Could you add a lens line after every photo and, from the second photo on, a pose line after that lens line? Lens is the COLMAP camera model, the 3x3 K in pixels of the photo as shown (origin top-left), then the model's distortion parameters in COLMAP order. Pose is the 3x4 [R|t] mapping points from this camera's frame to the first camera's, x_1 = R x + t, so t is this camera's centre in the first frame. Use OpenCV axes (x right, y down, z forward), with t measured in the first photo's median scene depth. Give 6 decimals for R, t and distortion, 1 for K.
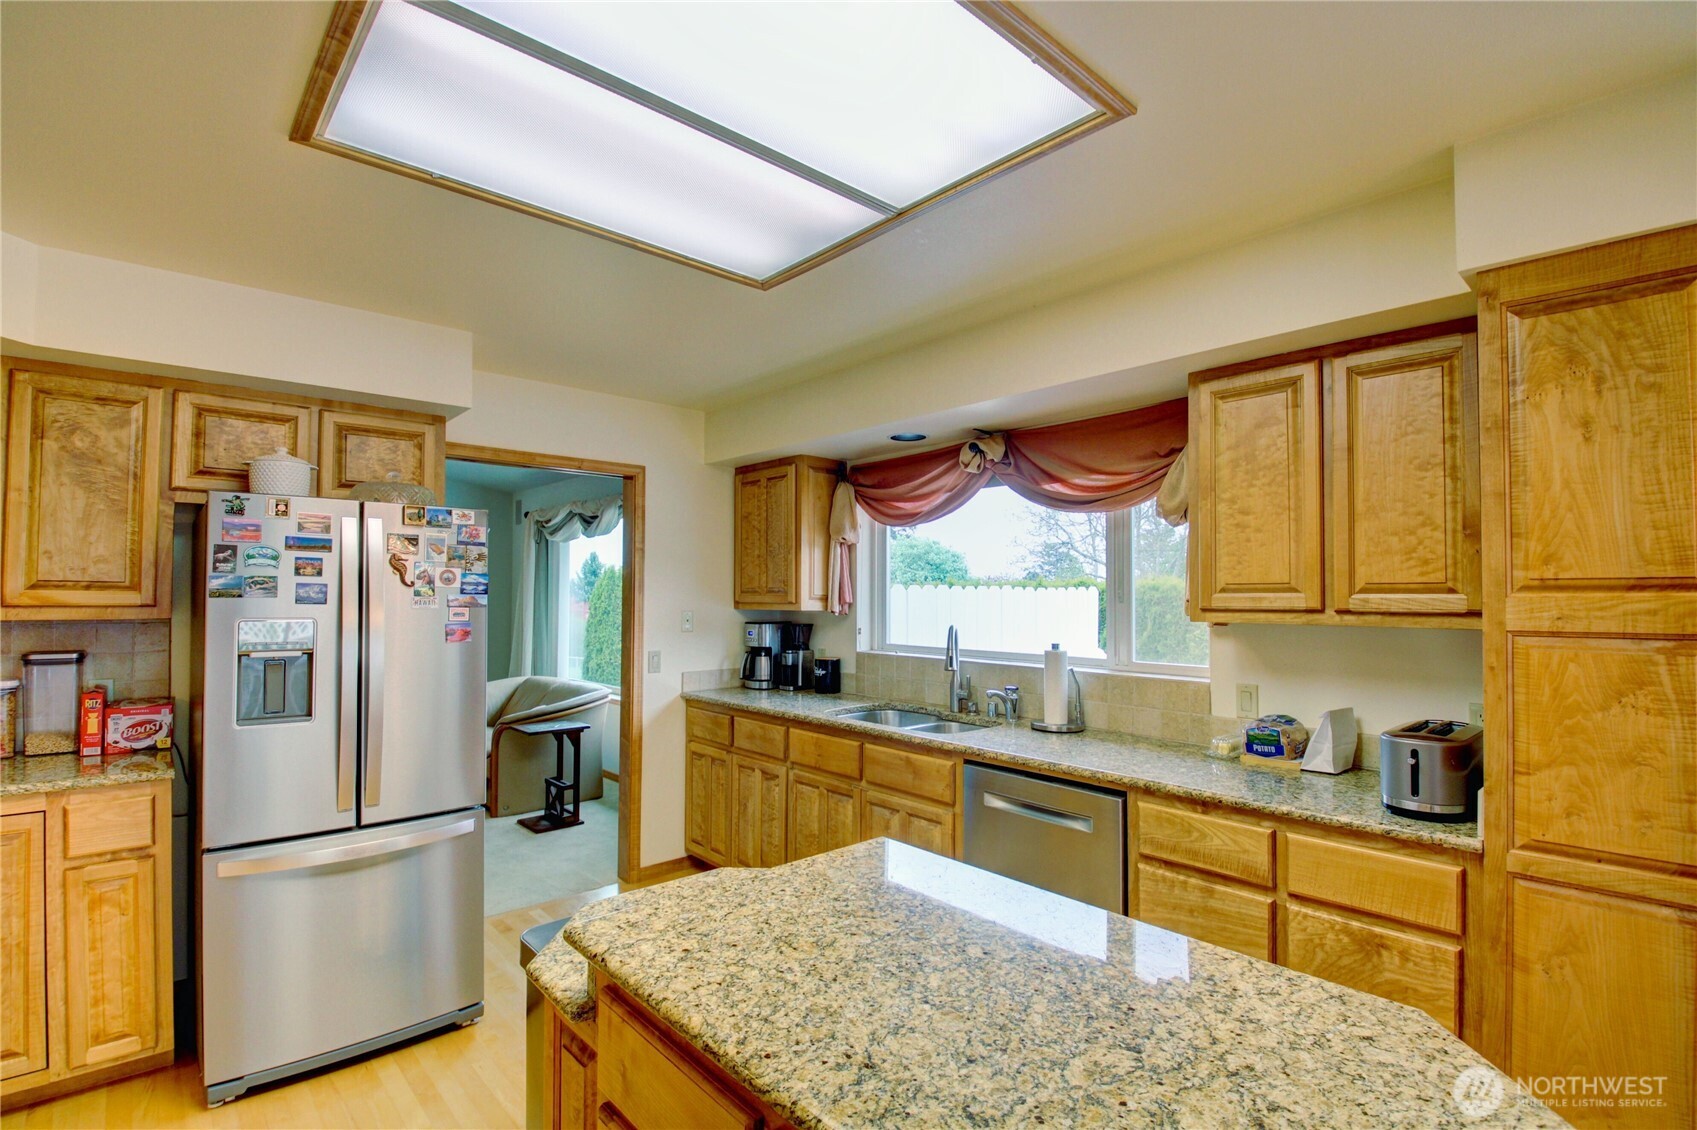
lens RADIAL K [[793.0, 0, 843.7], [0, 793.0, 574.0], [0, 0, 1]] dist [0.005161, -0.017650]
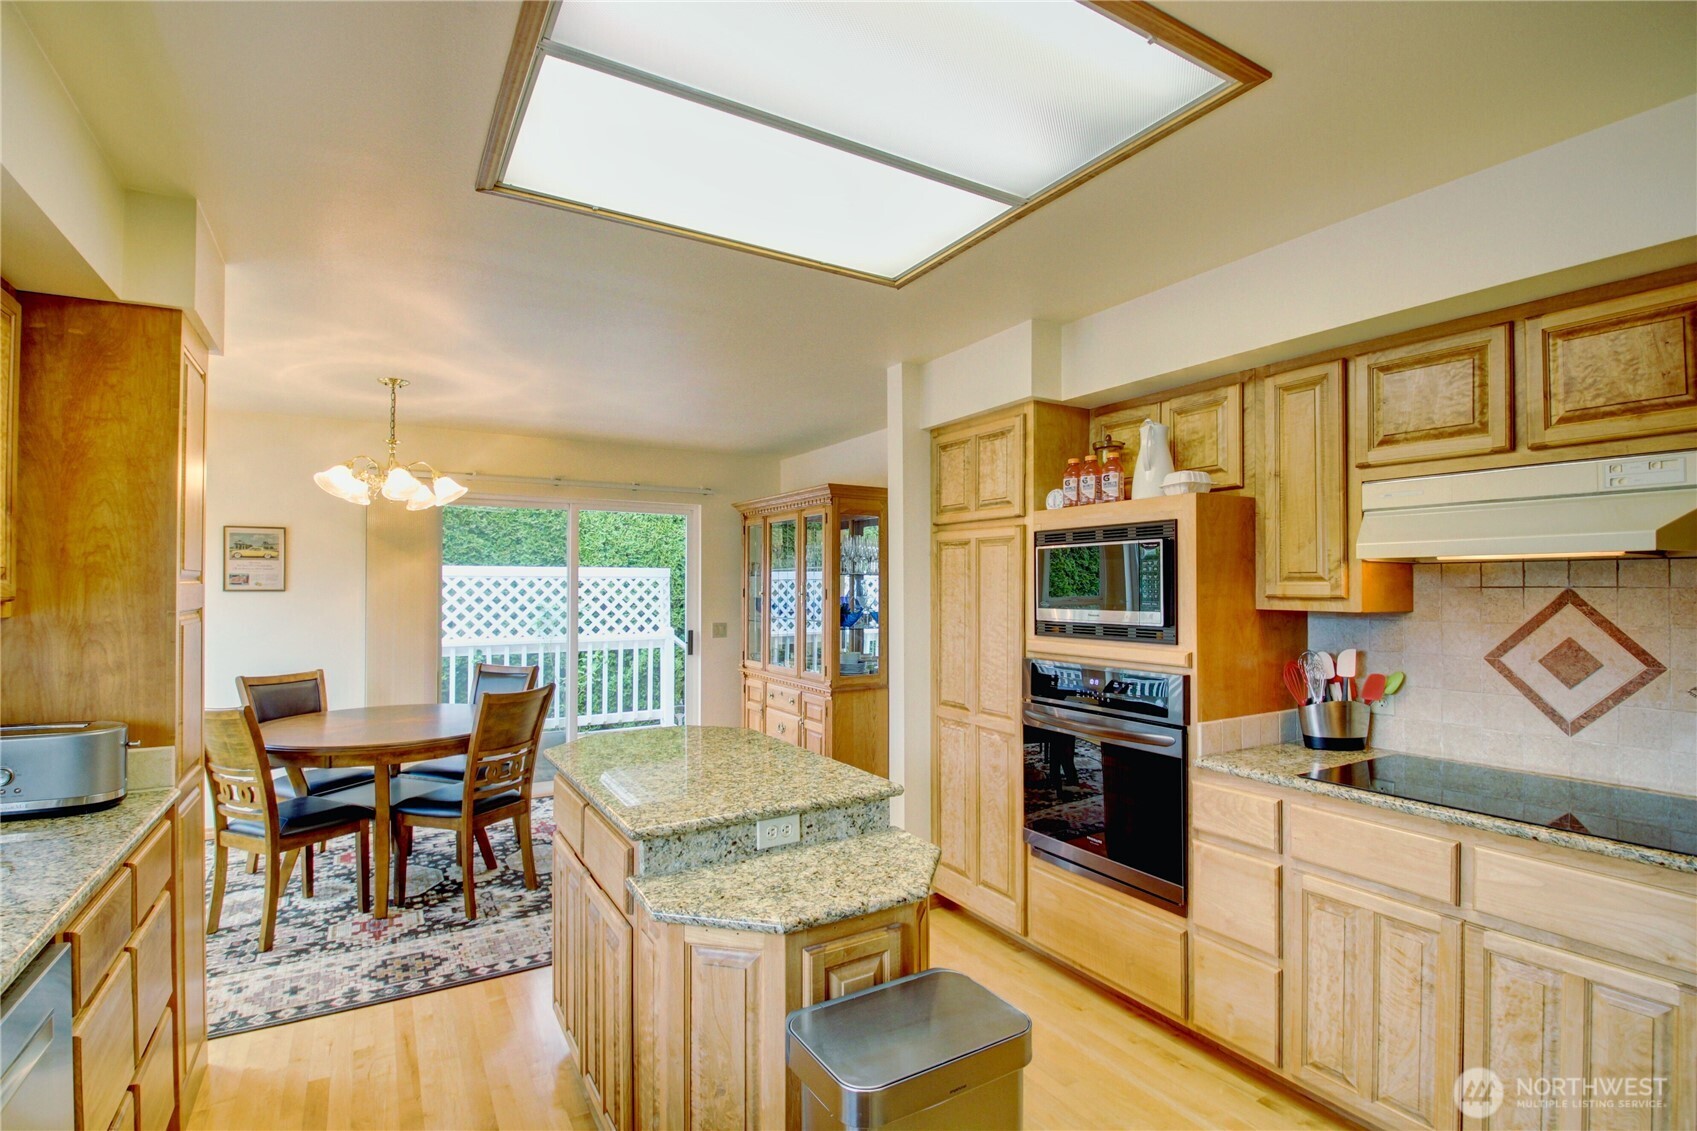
lens RADIAL K [[793.0, 0, 843.8], [0, 793.0, 572.4], [0, 0, 1]] dist [0.005161, -0.017650]
pose [[-0.980275, -0.000637, 0.197639, -0.273268], [-0.009413, 0.999011, -0.043465, 0.035833], [-0.197416, -0.044468, -0.979311, 1.307657]]
